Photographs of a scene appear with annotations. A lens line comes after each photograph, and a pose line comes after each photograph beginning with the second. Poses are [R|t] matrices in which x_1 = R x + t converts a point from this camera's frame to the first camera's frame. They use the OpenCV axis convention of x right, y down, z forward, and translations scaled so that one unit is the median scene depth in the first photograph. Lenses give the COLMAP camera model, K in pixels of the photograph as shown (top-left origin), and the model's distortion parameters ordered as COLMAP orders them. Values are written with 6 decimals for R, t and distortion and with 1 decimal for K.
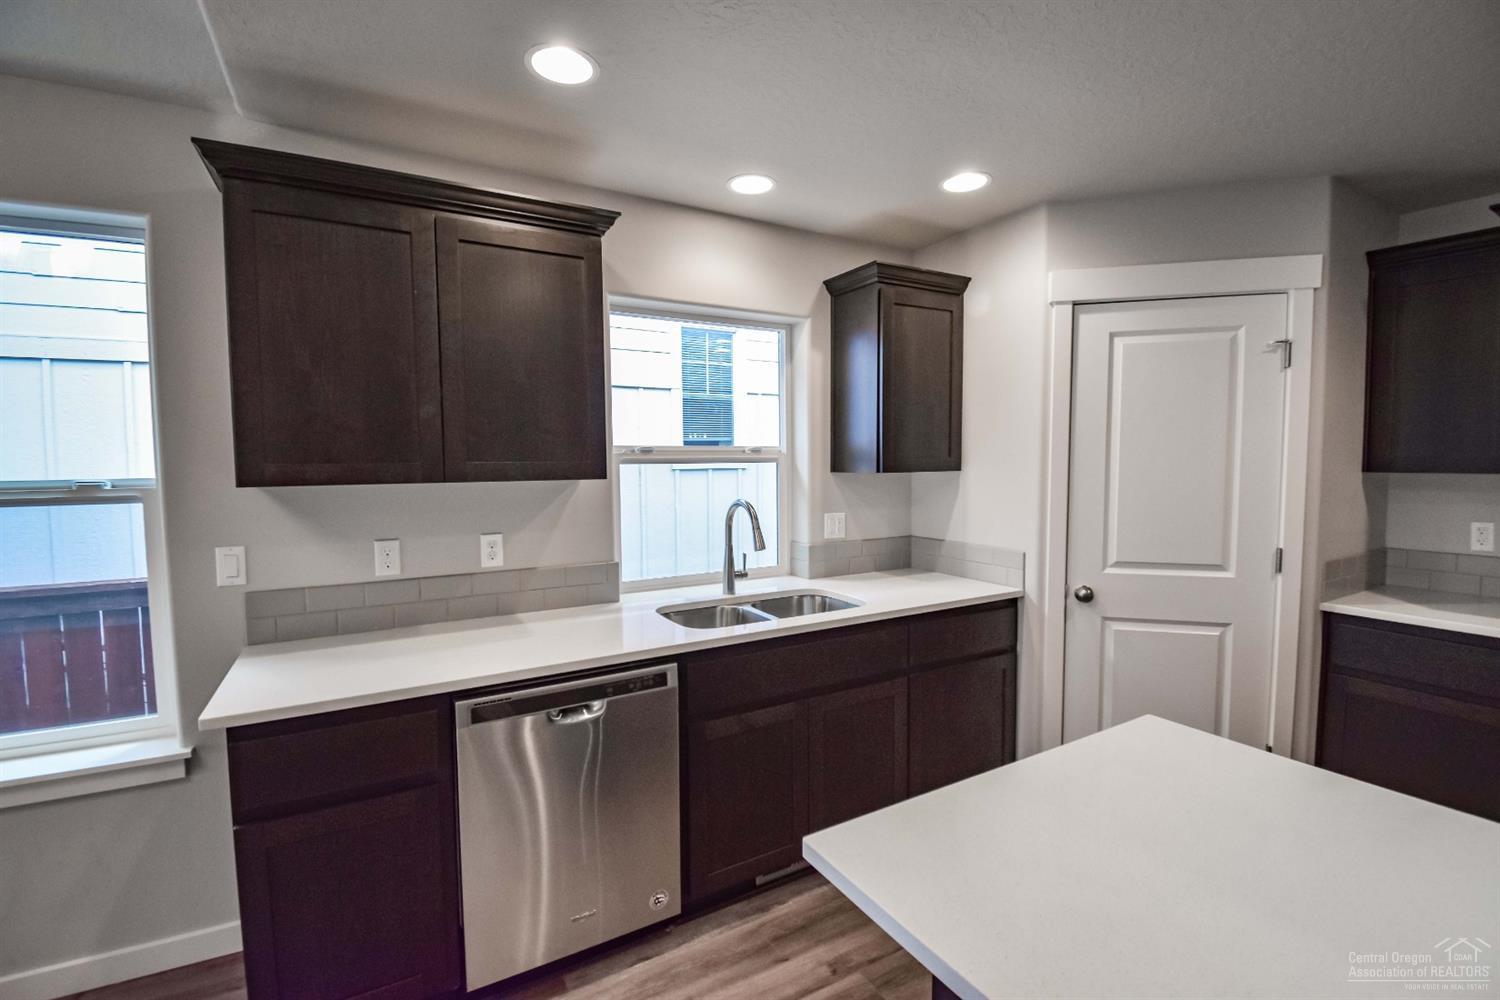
lens RADIAL K [[660.6, 0, 758.5], [0, 660.6, 501.4], [0, 0, 1]] dist [0.019837, -0.025329]
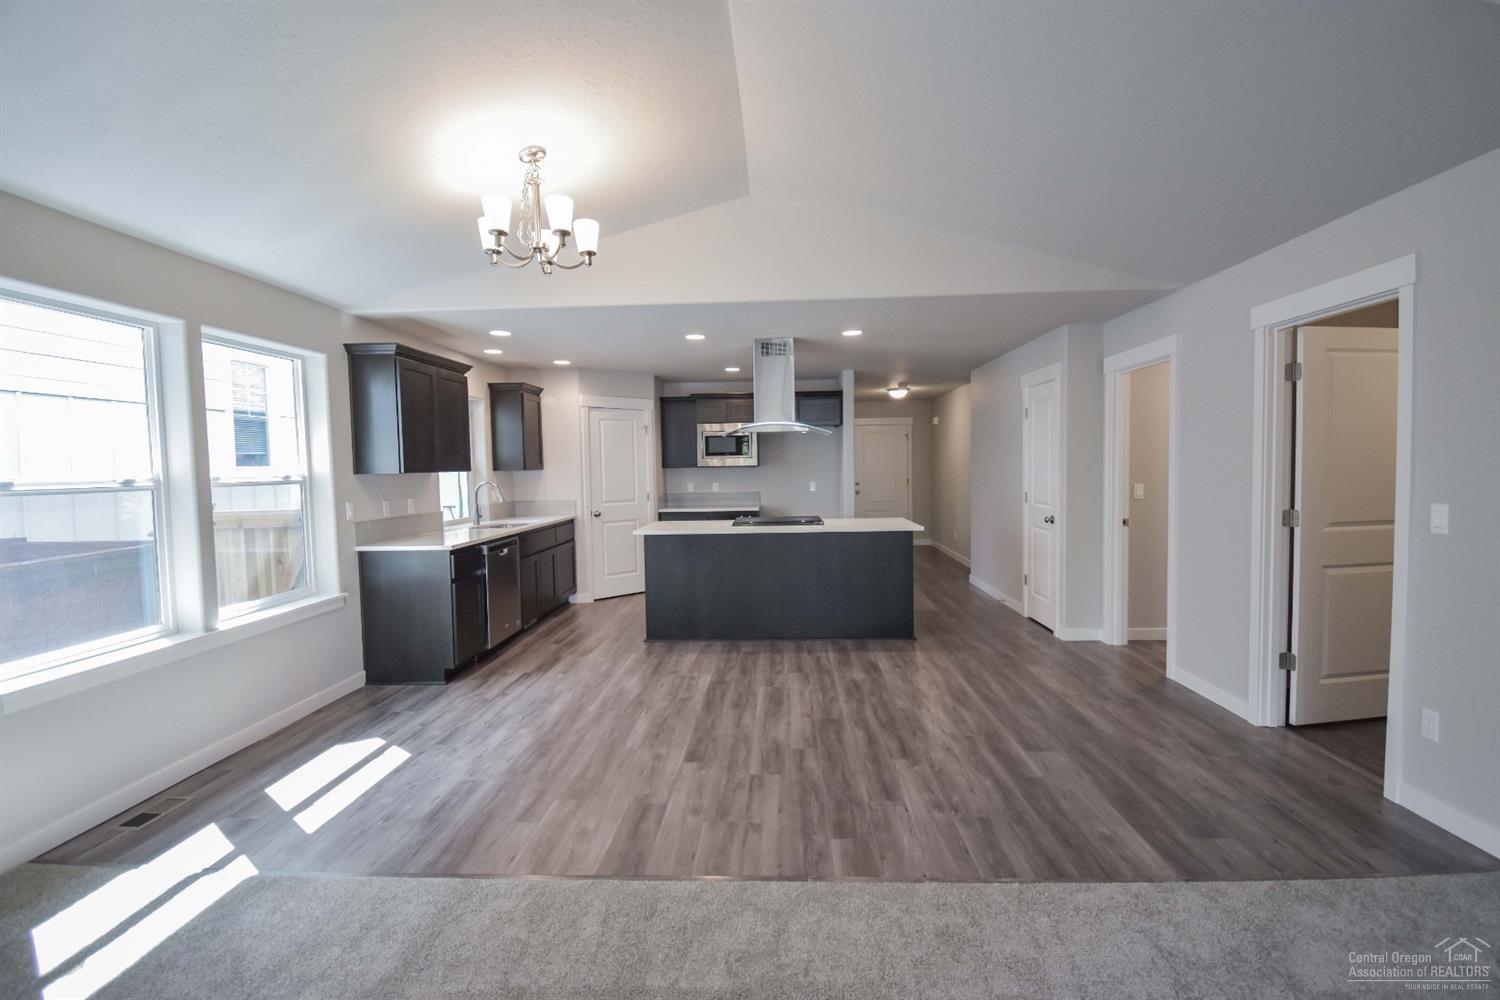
lens RADIAL K [[660.6, 0, 758.5], [0, 660.6, 501.4], [0, 0, 1]] dist [0.019837, -0.025329]
pose [[0.529780, -0.050772, 0.846614, -1.545832], [0.068888, 0.997484, 0.016713, 0.096156], [-0.845333, 0.049467, 0.531944, -1.069217]]
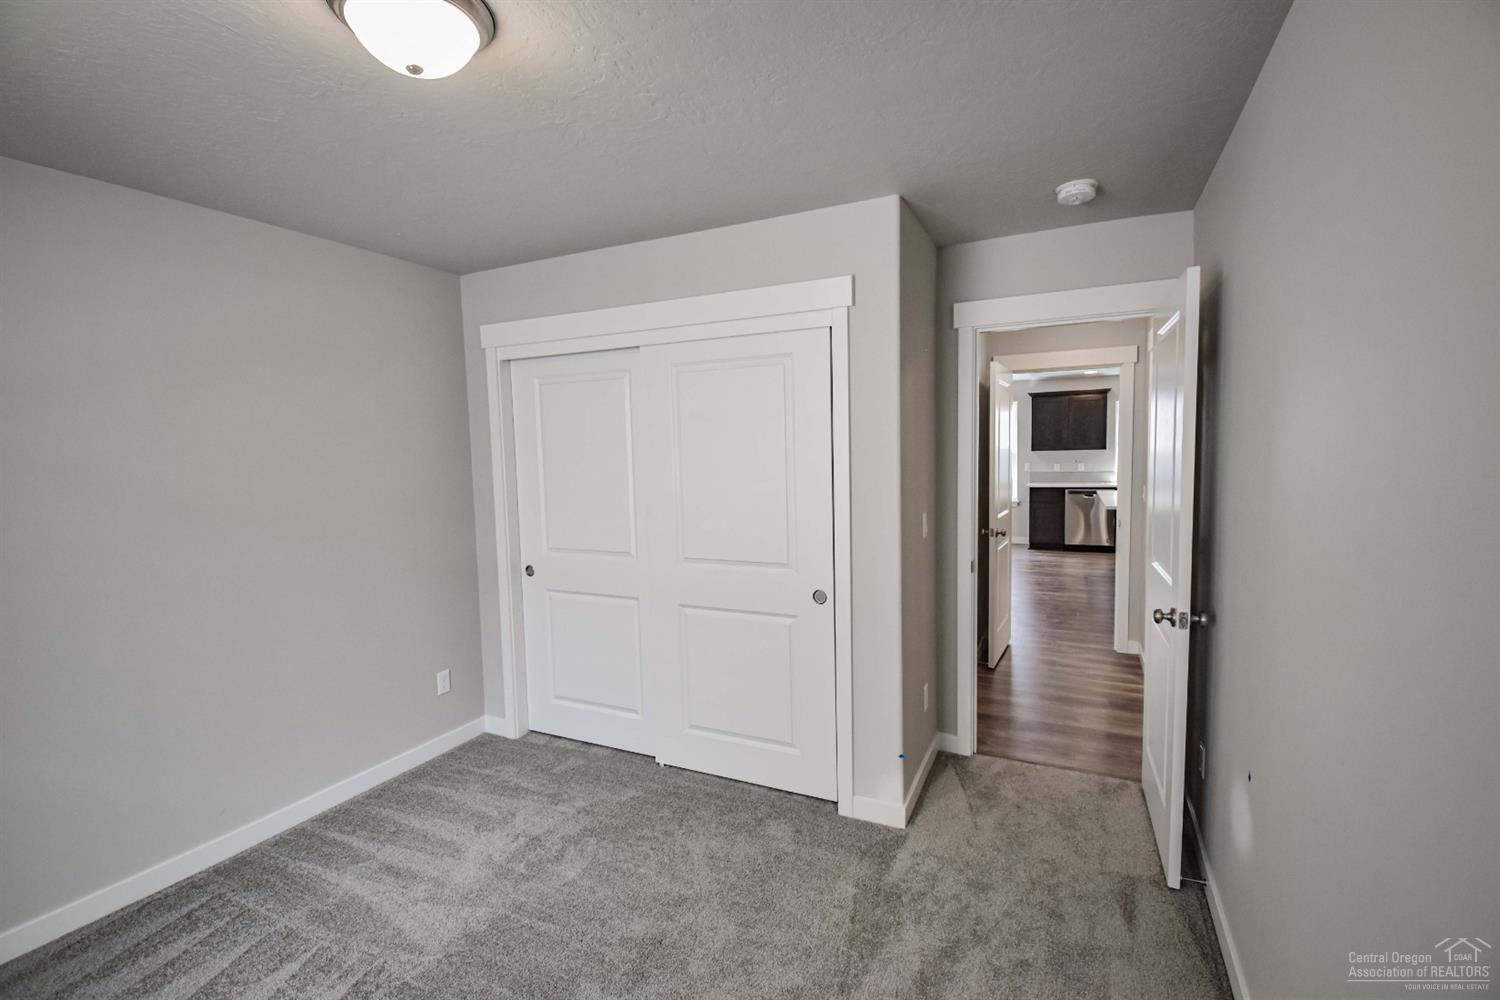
lens RADIAL K [[660.6, 0, 758.5], [0, 660.6, 501.4], [0, 0, 1]] dist [0.019837, -0.025329]
pose [[0.559287, 0.054124, -0.827206, 1.832578], [-0.034005, 0.998524, 0.042342, 0.172179], [0.828277, 0.004447, 0.560302, -2.875272]]
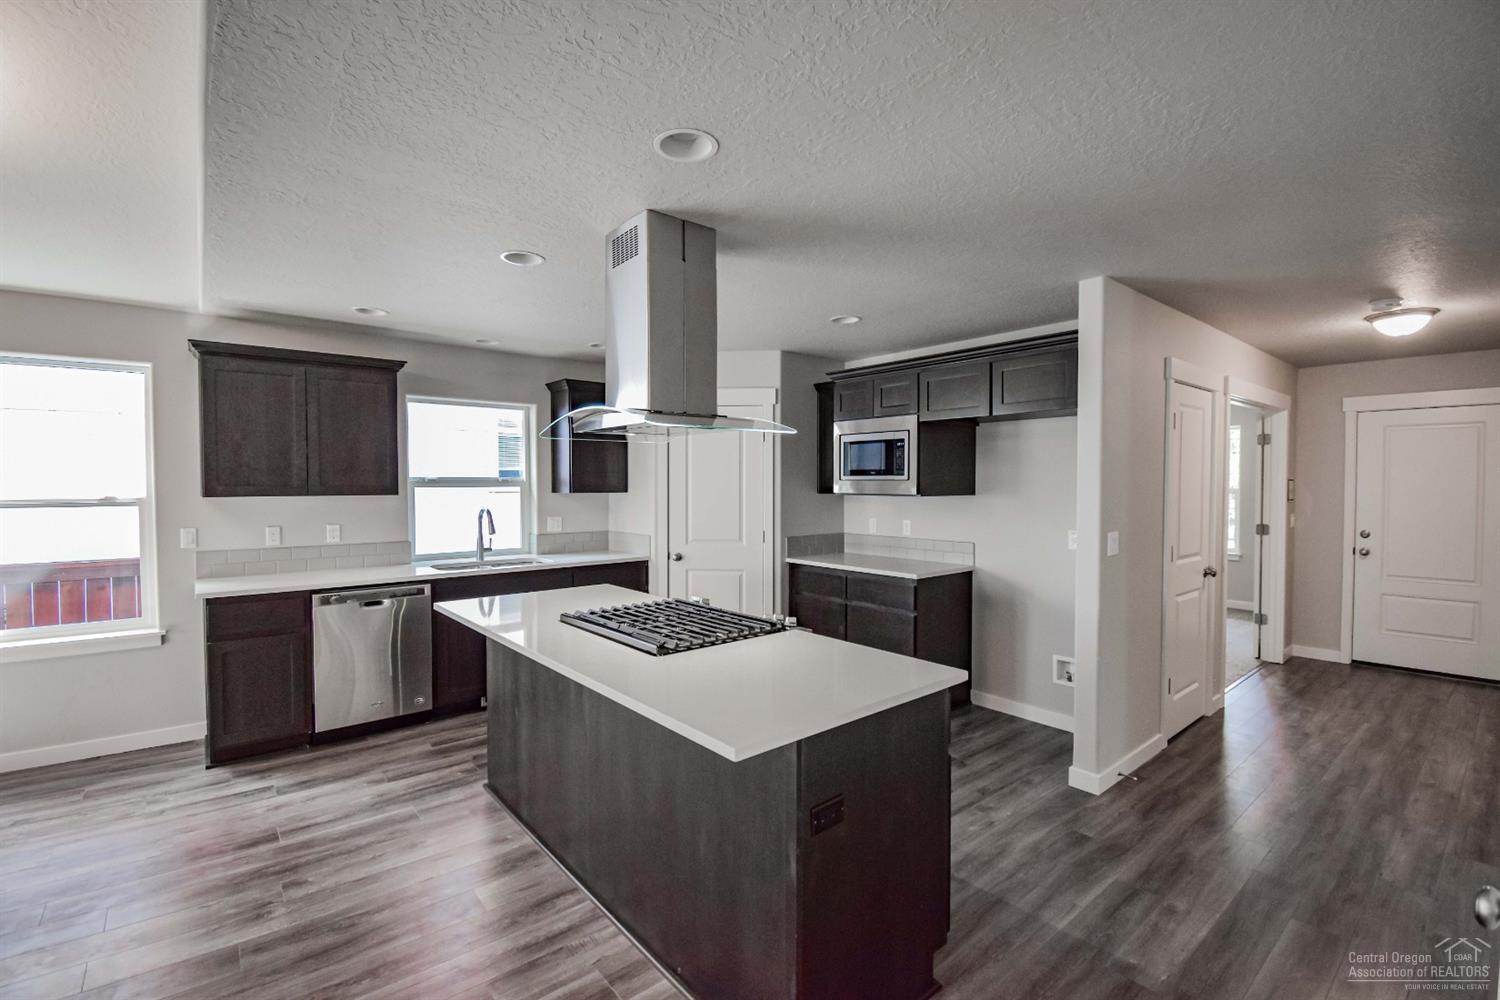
lens RADIAL K [[660.6, 0, 758.5], [0, 660.6, 501.4], [0, 0, 1]] dist [0.019837, -0.025329]
pose [[0.983218, 0.000146, 0.182434, 0.403582], [0.006879, 0.999259, -0.037877, 0.057647], [-0.182304, 0.038497, 0.982488, -0.977714]]
